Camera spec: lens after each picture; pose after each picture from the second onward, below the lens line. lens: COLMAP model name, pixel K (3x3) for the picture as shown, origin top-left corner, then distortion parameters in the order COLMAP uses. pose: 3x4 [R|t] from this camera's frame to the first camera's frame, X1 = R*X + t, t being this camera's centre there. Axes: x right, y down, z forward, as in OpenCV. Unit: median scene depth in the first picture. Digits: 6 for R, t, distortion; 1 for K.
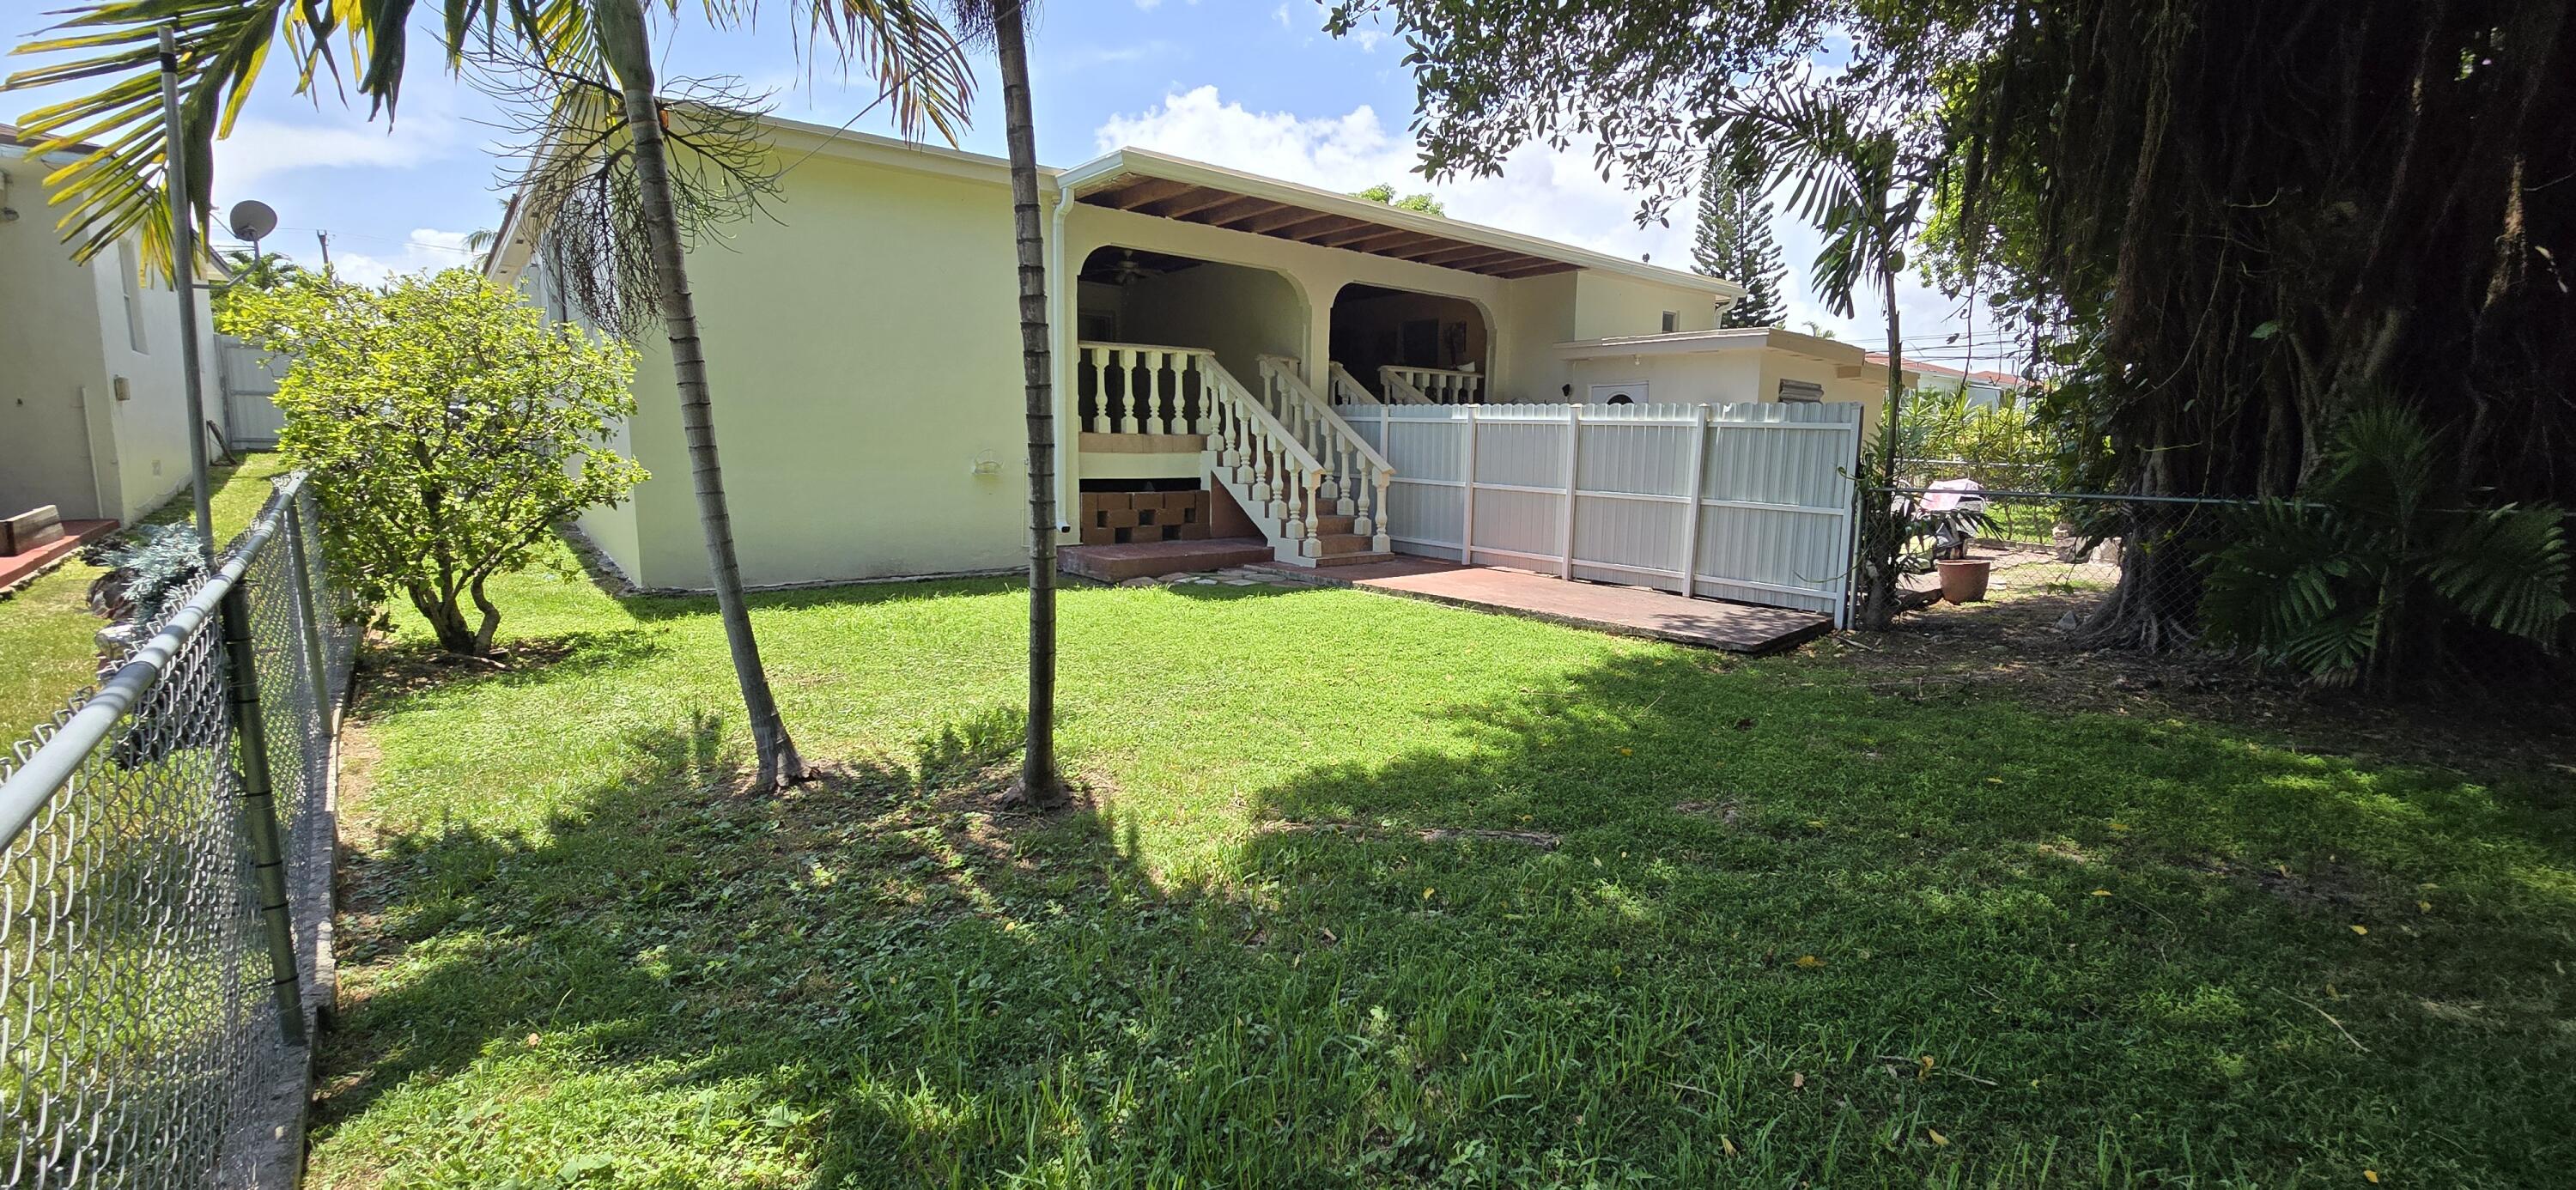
lens RADIAL K [[1086.1, 0, 1293.5], [0, 1086.1, 583.7], [0, 0, 1]] dist [0.001028, 0.000053]
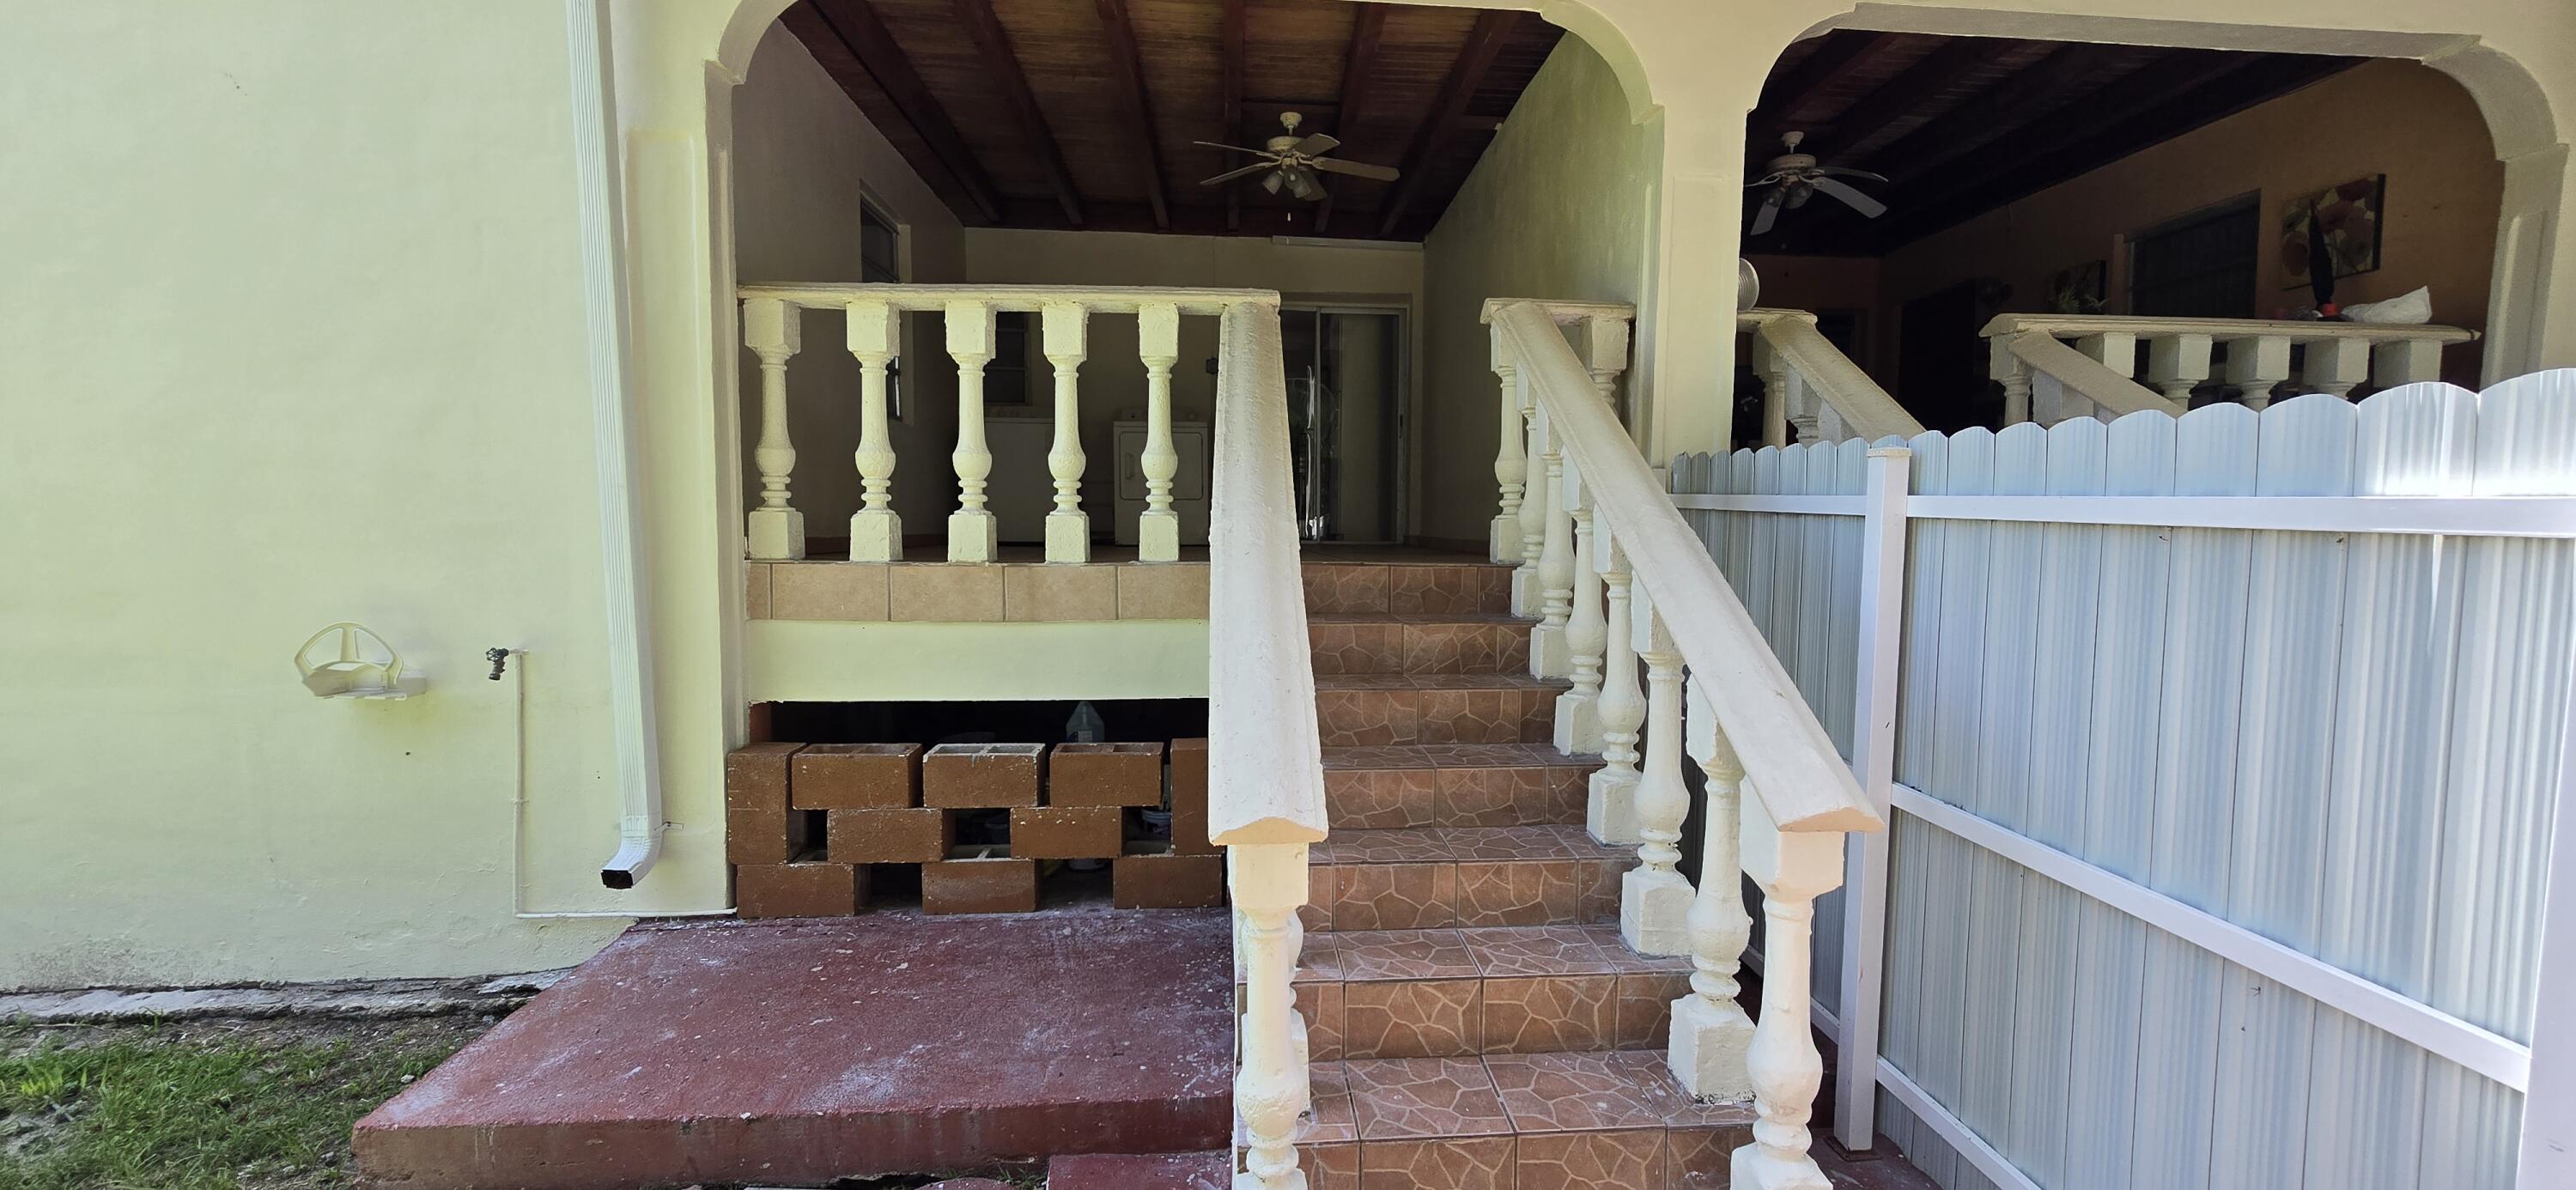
lens RADIAL K [[1051.3, 0, 1318.2], [0, 1051.3, 593.3], [0, 0, 1]] dist [-0.001029, -0.000153]
pose [[0.832842, 0.030348, -0.552678, 0.095544], [-0.071794, 0.995984, -0.053498, -0.108784], [0.548835, 0.084235, 0.831676, 0.735121]]
